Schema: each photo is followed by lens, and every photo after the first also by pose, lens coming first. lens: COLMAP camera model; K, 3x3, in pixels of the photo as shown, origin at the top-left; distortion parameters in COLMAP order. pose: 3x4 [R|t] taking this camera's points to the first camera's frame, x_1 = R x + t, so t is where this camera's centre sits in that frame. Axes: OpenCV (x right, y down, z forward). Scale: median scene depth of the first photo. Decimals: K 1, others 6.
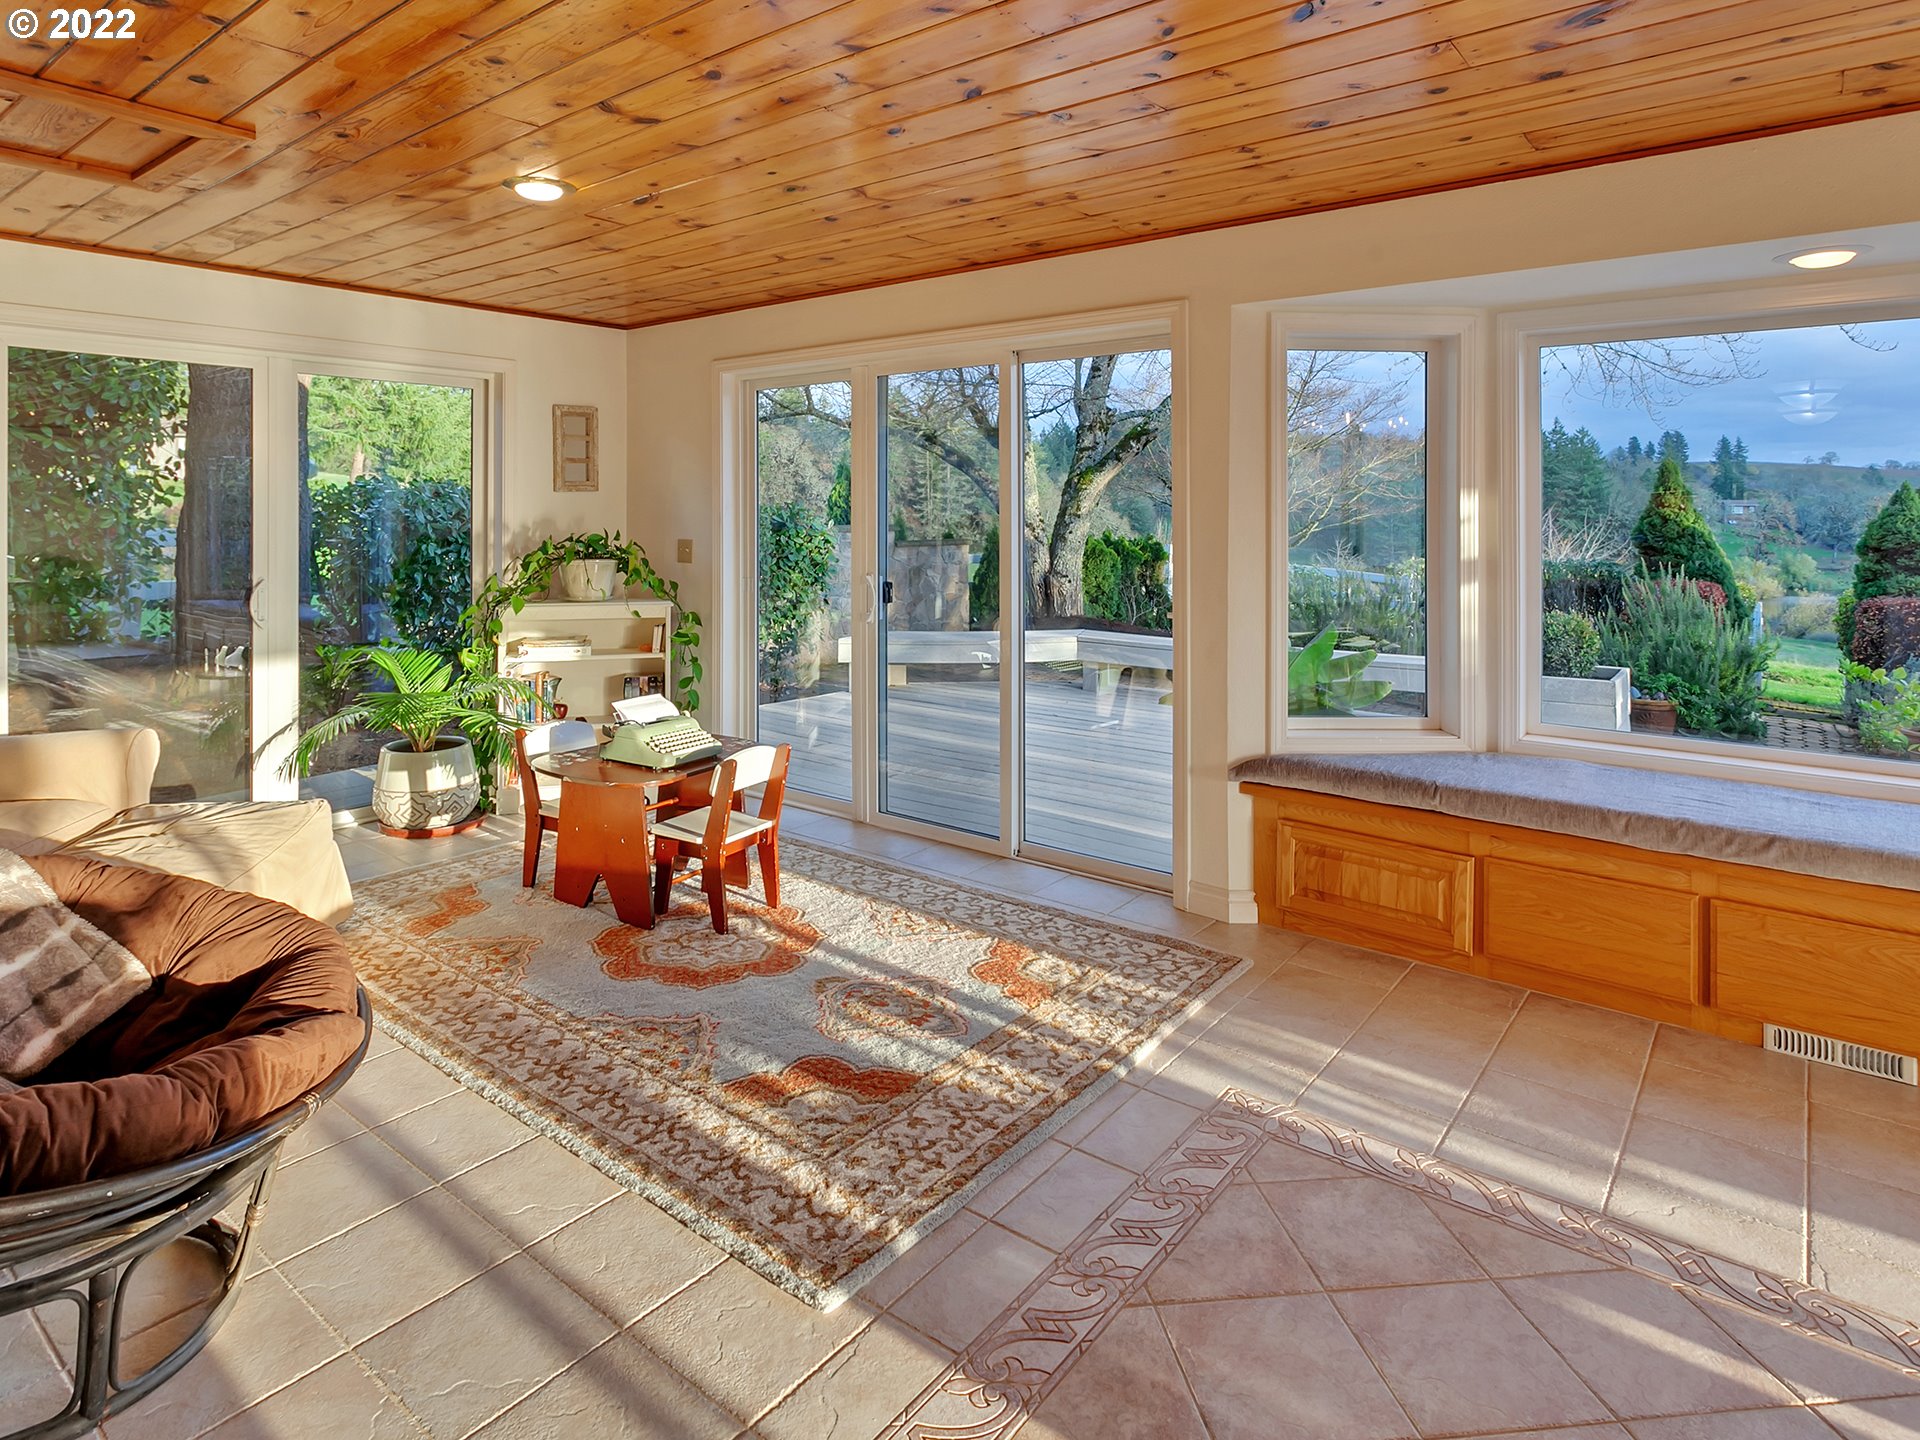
lens RADIAL K [[1075.1, 0, 930.2], [0, 1075.1, 616.9], [0, 0, 1]] dist [0.002469, 0.000229]
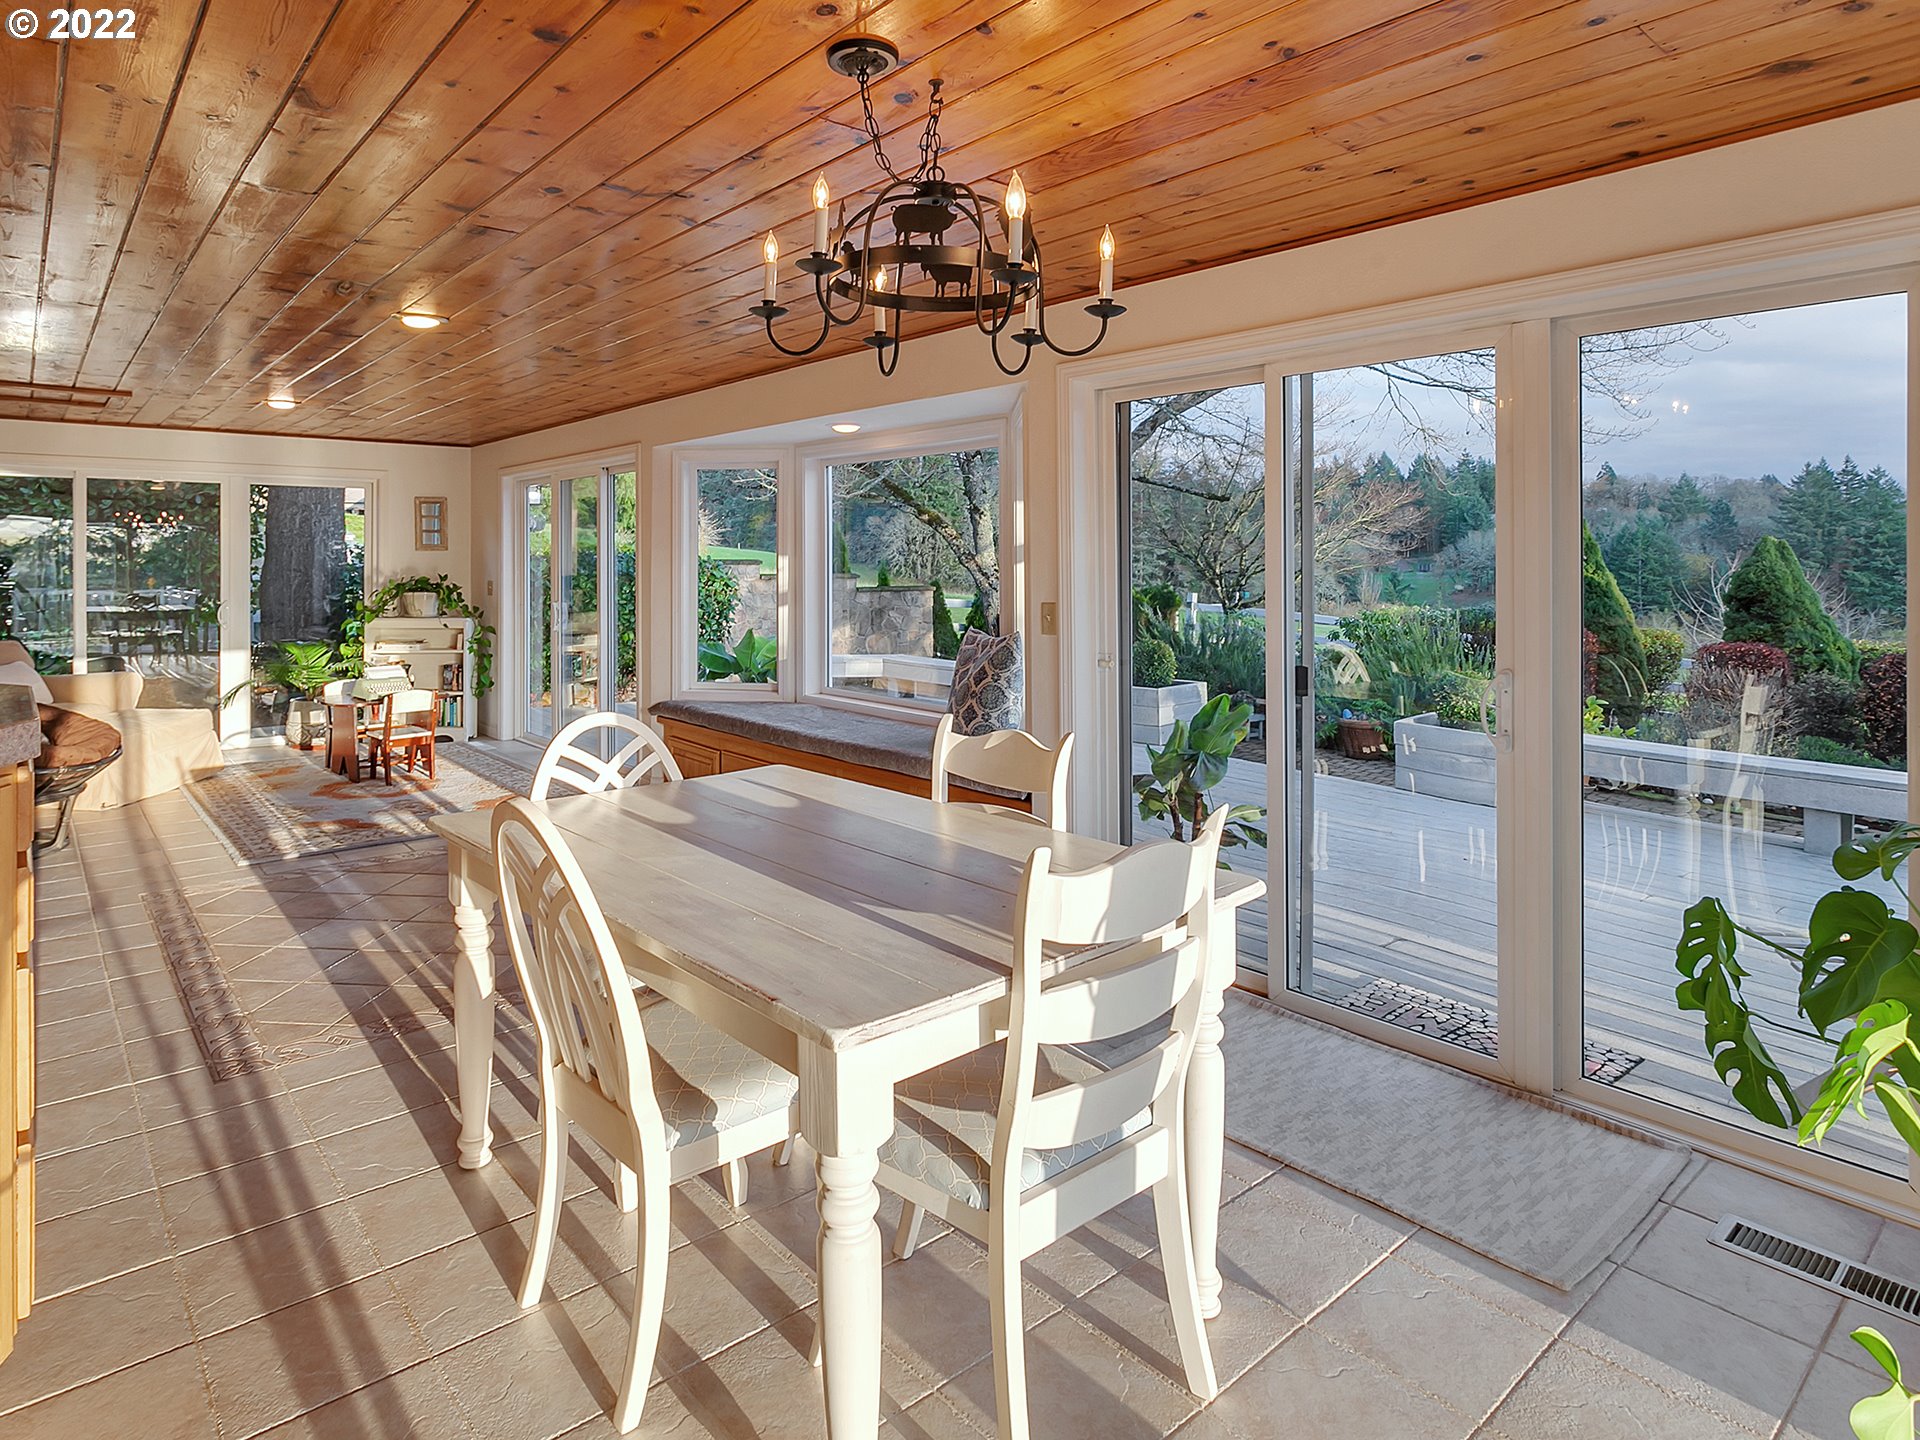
lens RADIAL K [[1075.1, 0, 962.9], [0, 1075.1, 720.8], [0, 0, 1]] dist [0.002469, 0.000229]
pose [[0.984237, 0.025792, -0.174961, 0.764062], [-0.017274, 0.998598, 0.050036, 0.044338], [0.176006, -0.046225, 0.983303, -0.463957]]
